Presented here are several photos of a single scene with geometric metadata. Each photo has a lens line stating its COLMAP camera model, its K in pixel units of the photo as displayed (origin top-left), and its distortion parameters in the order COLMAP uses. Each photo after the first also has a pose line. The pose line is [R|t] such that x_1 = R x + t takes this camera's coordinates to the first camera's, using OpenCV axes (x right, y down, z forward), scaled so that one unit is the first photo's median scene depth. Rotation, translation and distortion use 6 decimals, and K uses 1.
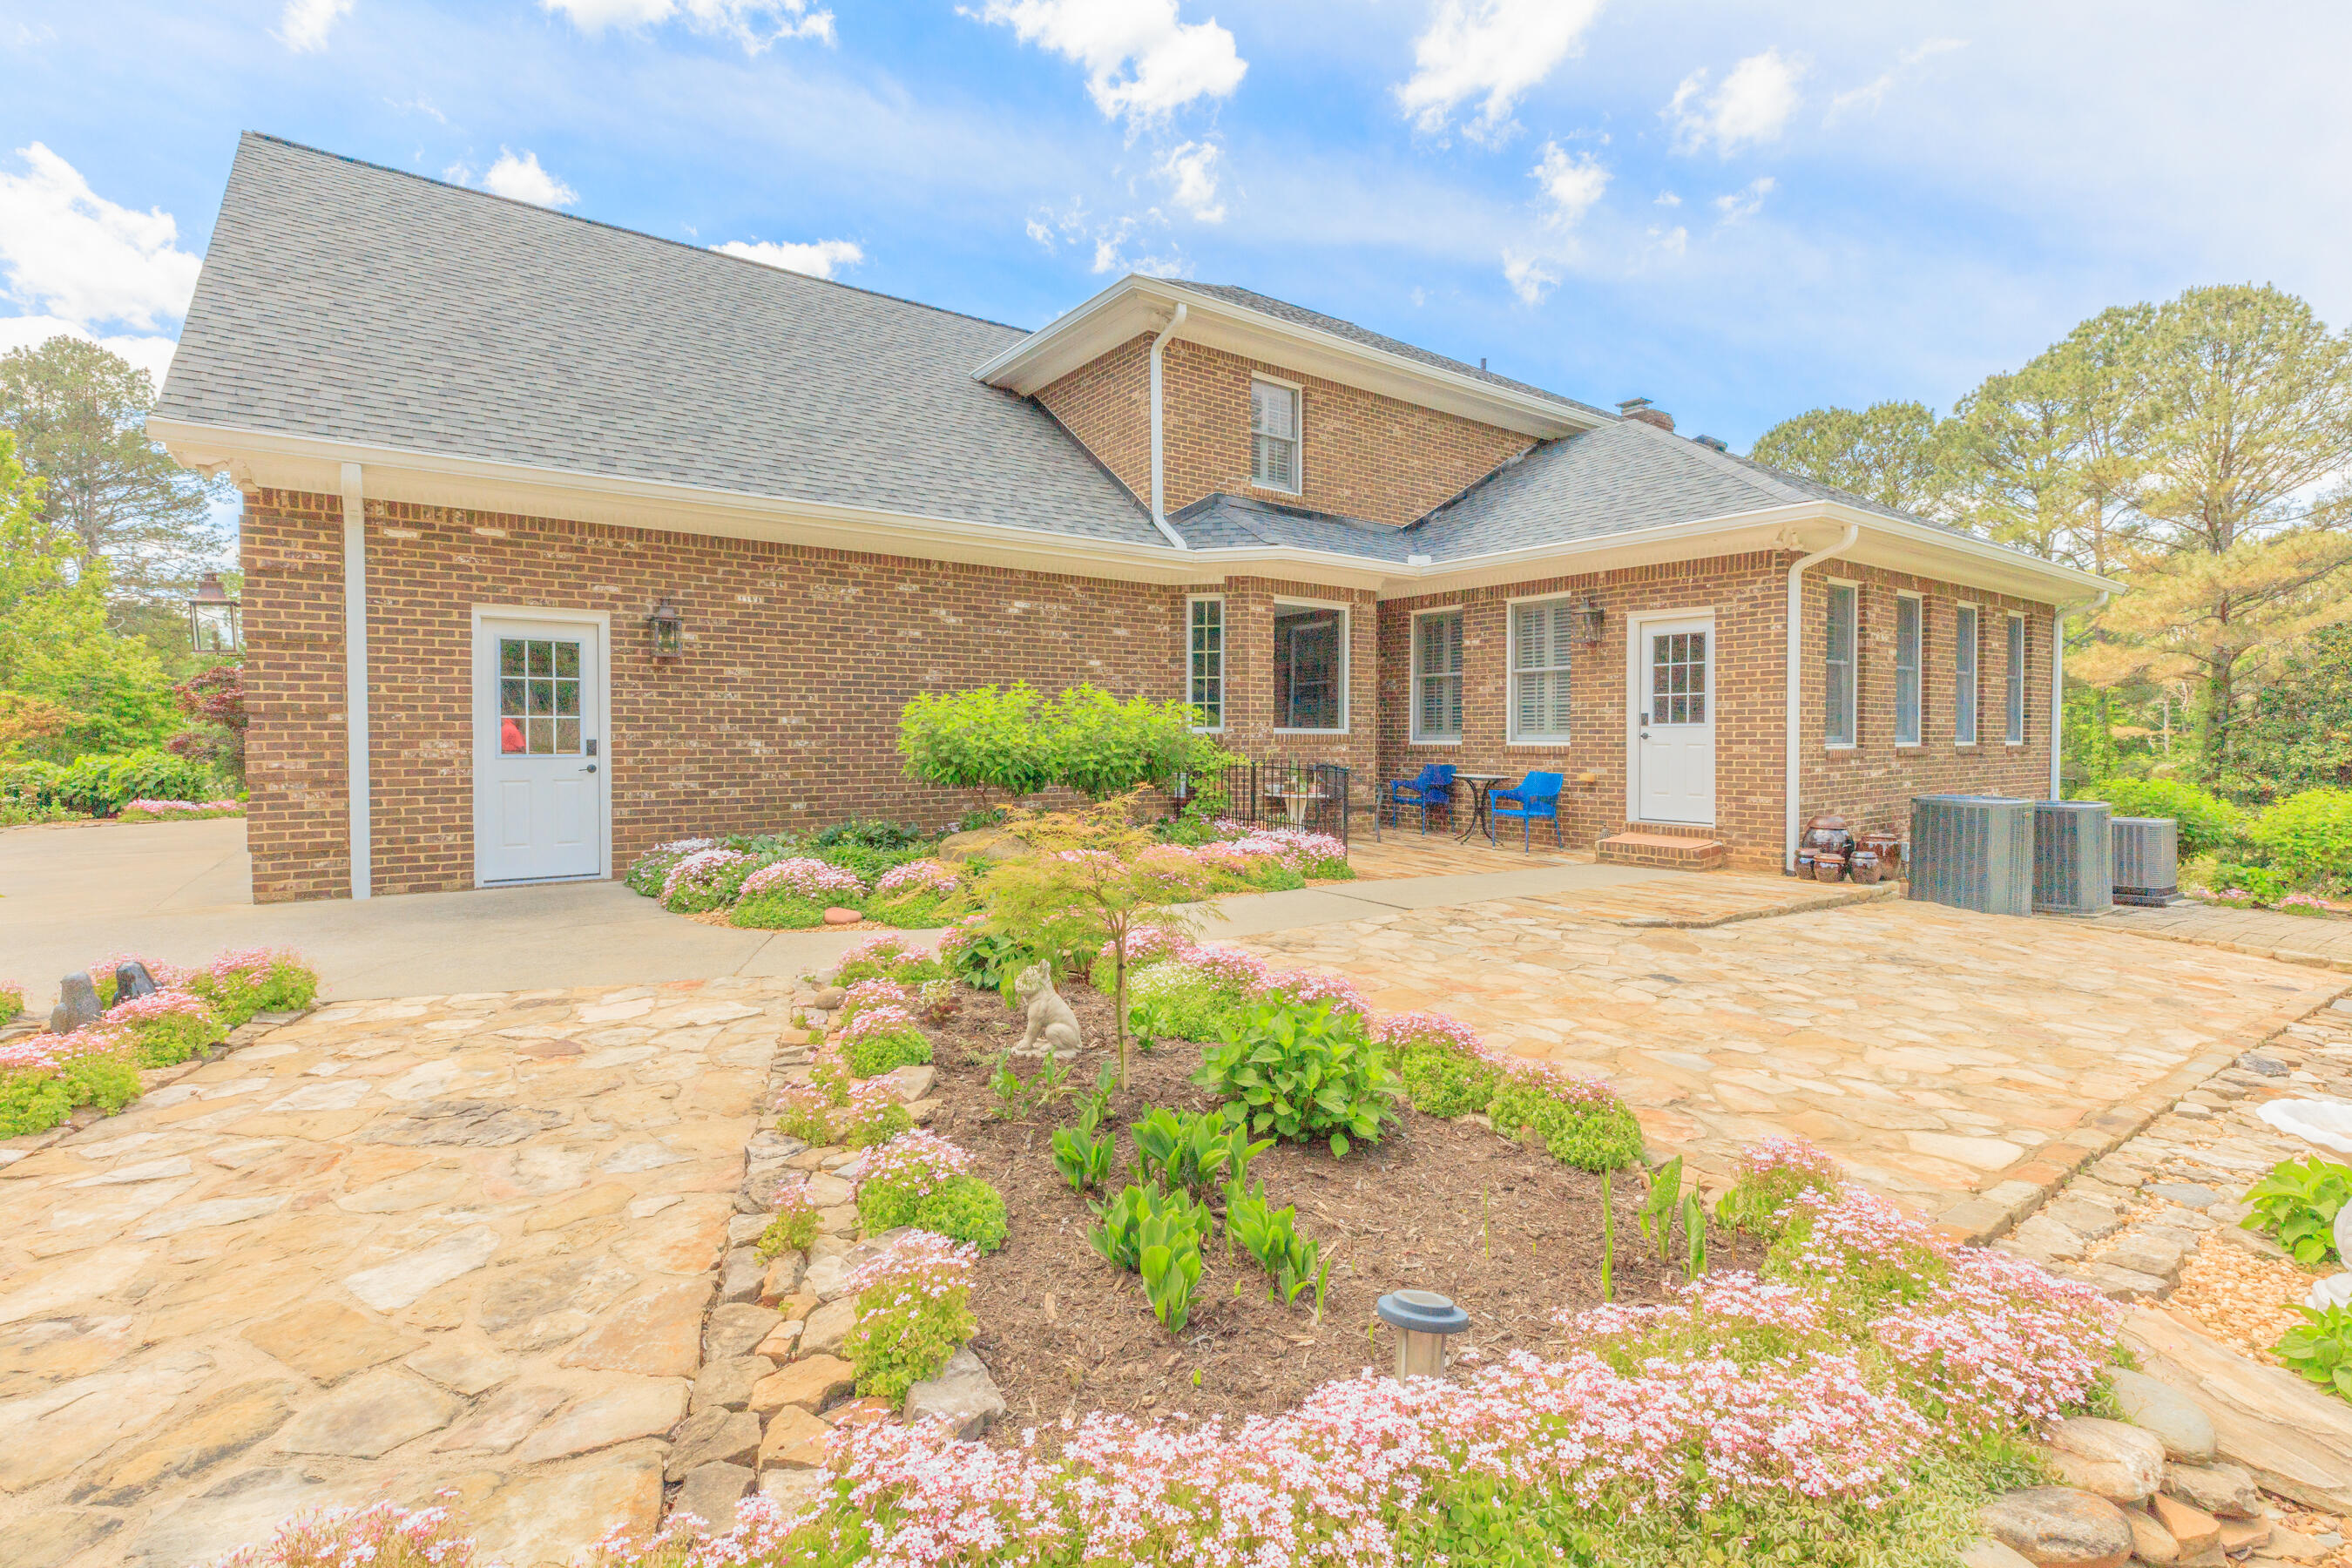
lens RADIAL K [[1069.7, 0, 1181.1], [0, 1069.7, 754.6], [0, 0, 1]] dist [0.005314, 0.000488]
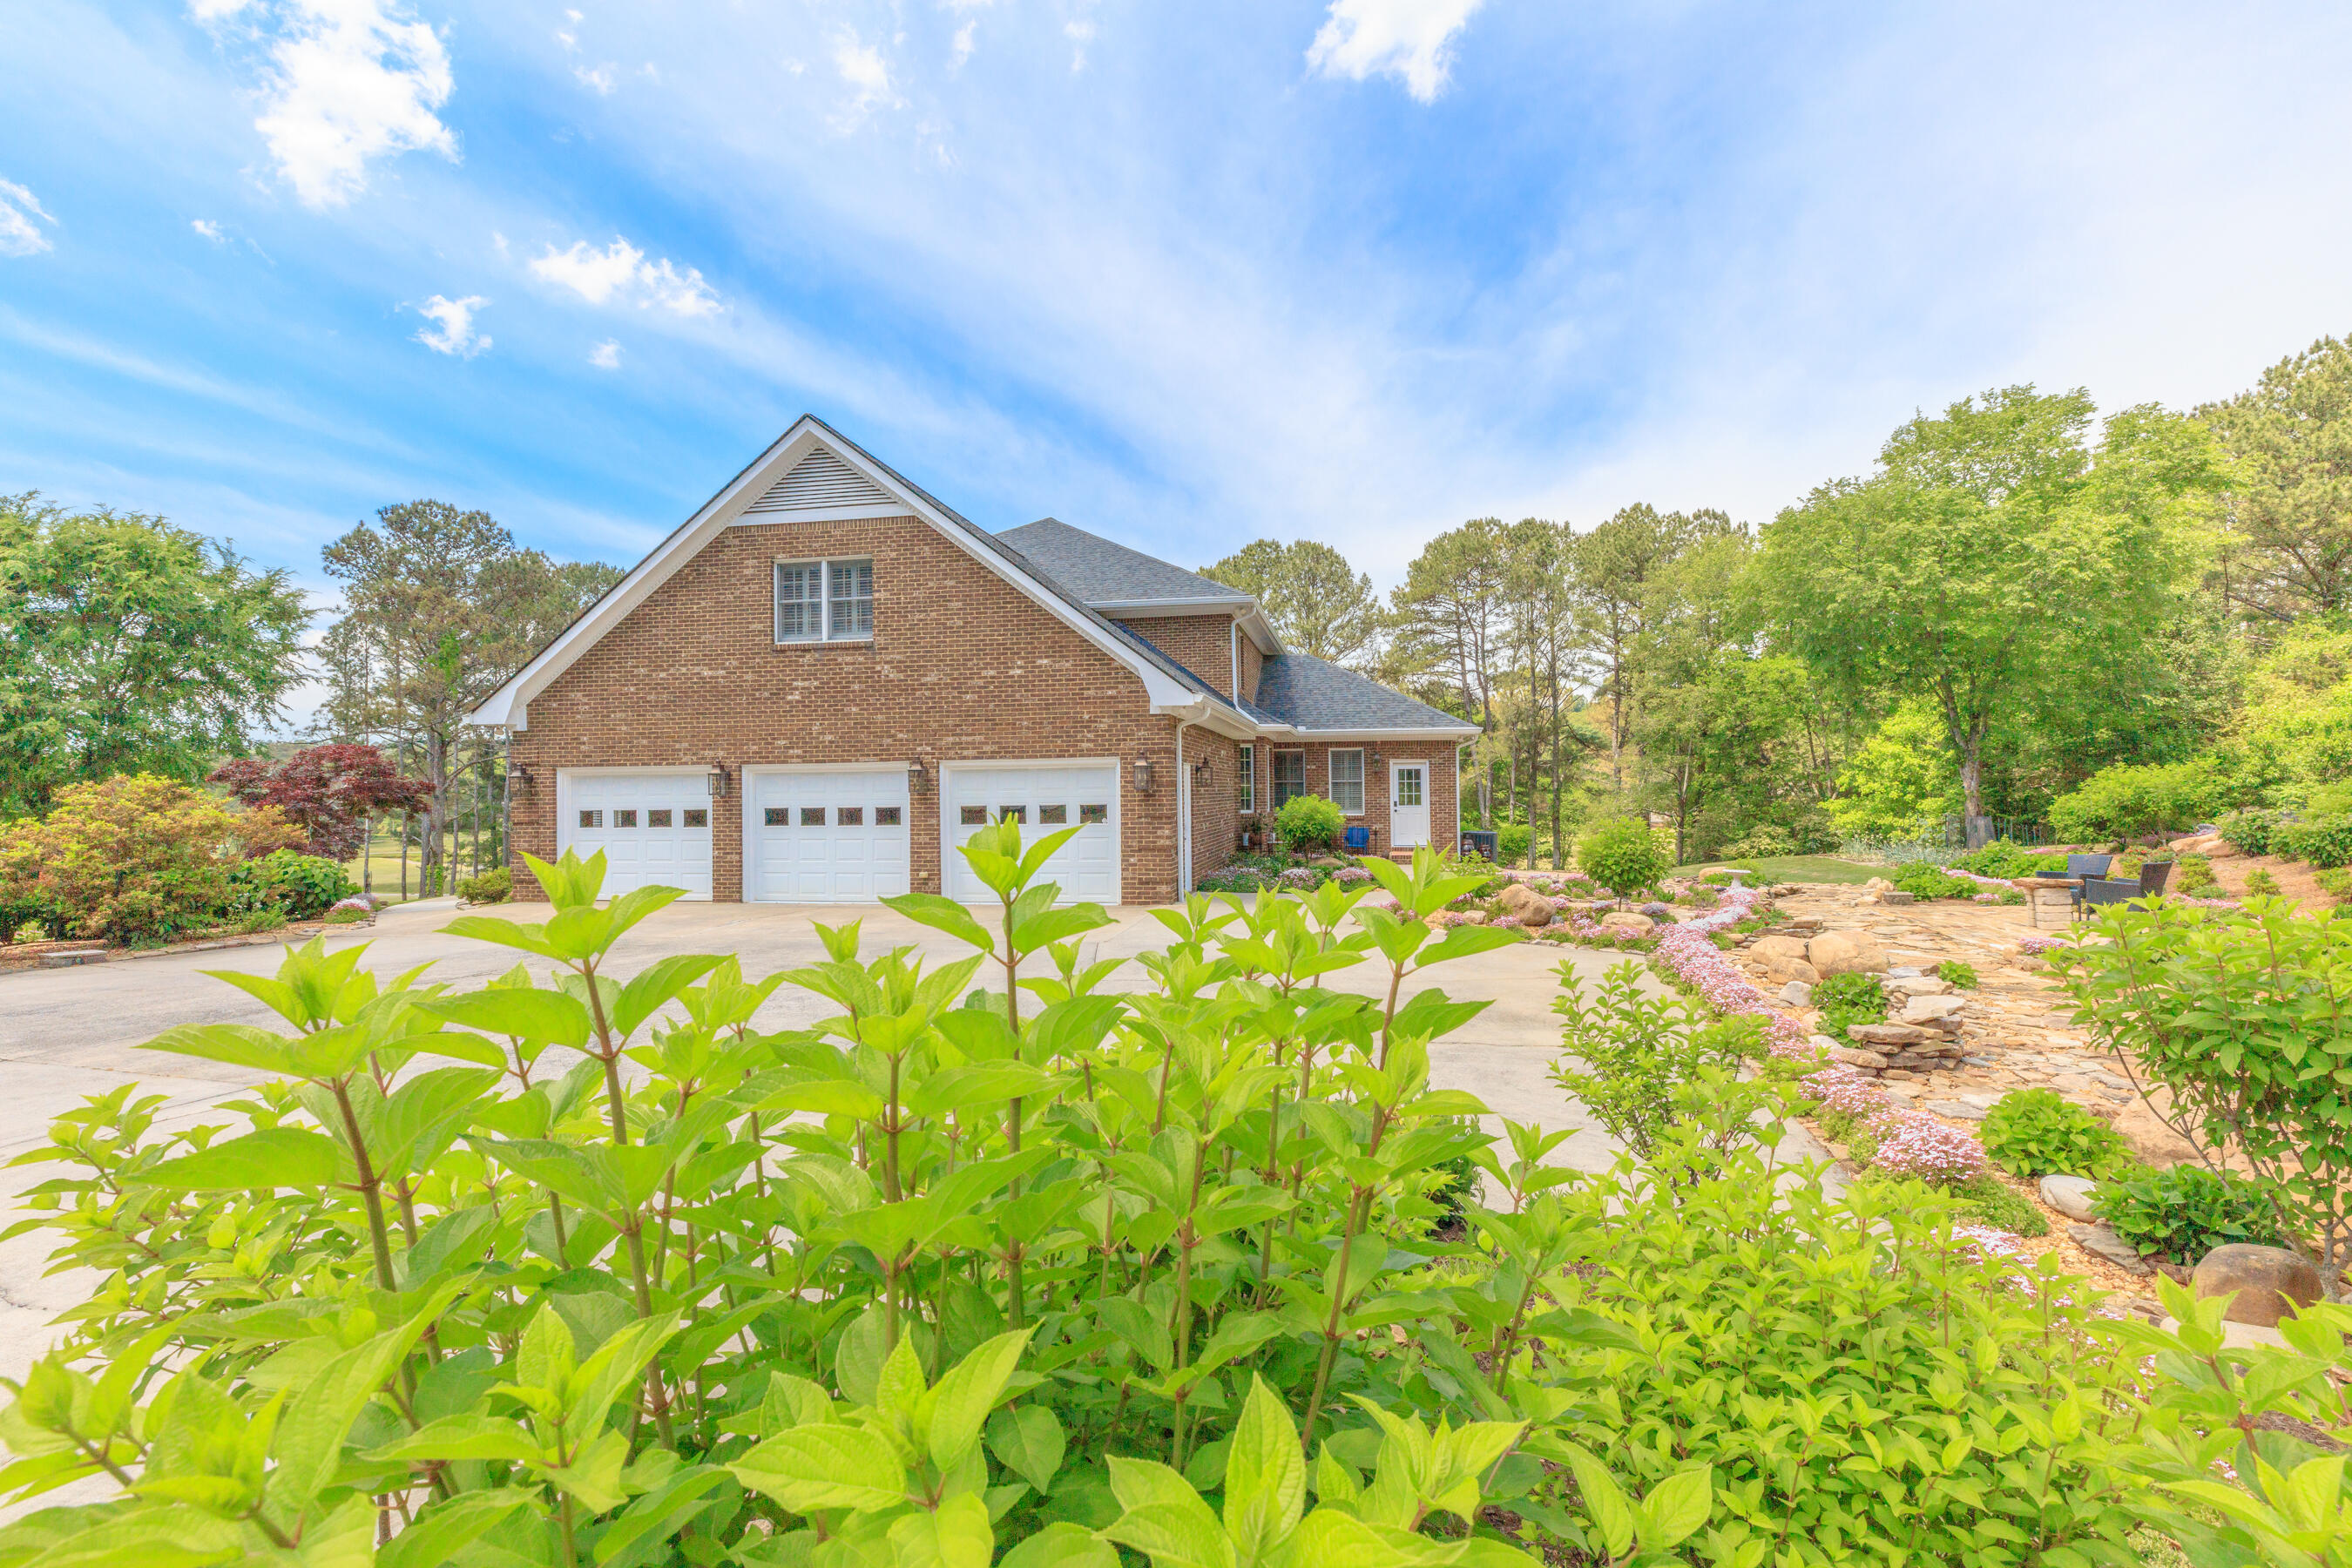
lens RADIAL K [[1065.7, 0, 1183.7], [0, 1065.7, 797.1], [0, 0, 1]] dist [0.002387, 0.000142]
pose [[0.716139, -0.011483, 0.697864, -1.576470], [0.021375, 0.999756, -0.005484, -0.044956], [-0.697631, 0.018844, 0.716210, -0.380937]]
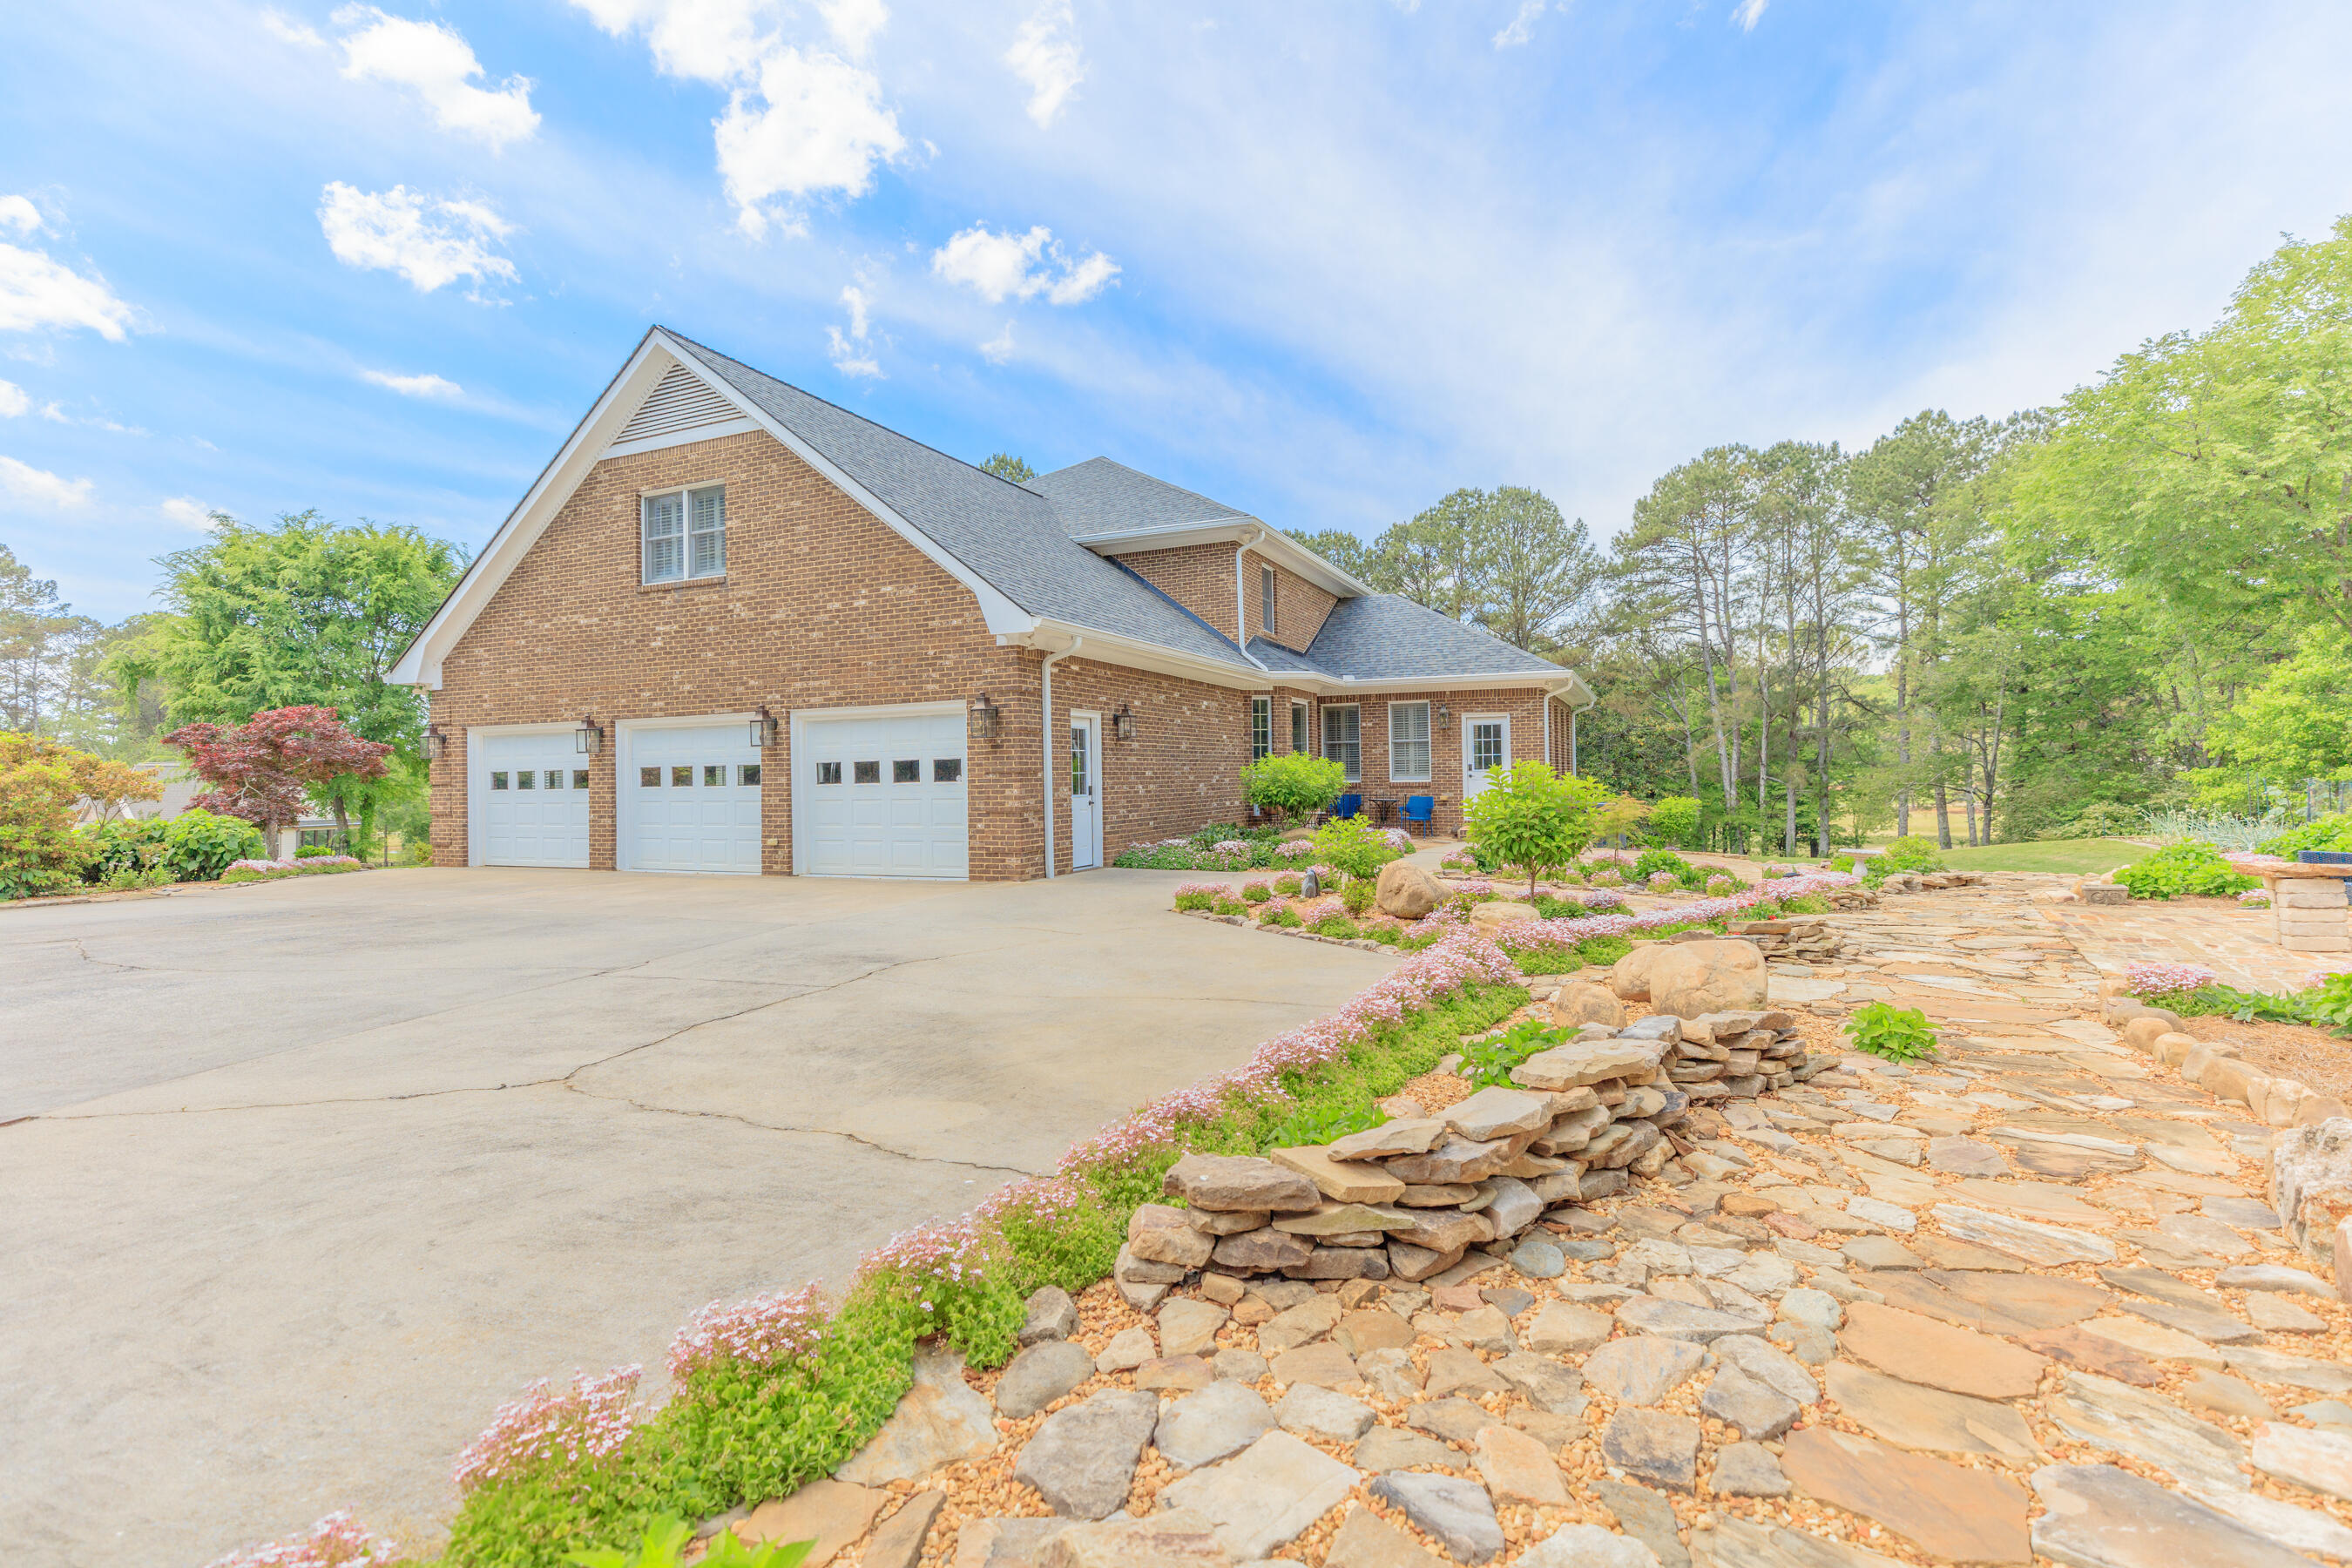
lens RADIAL K [[1079.0, 0, 1182.3], [0, 1079.0, 782.8], [0, 0, 1]] dist [0.010722, -0.010855]
pose [[0.863727, -0.016043, 0.503704, -1.020624], [0.023153, 0.999701, -0.007861, -0.001643], [-0.503427, 0.018453, 0.863841, -0.443747]]
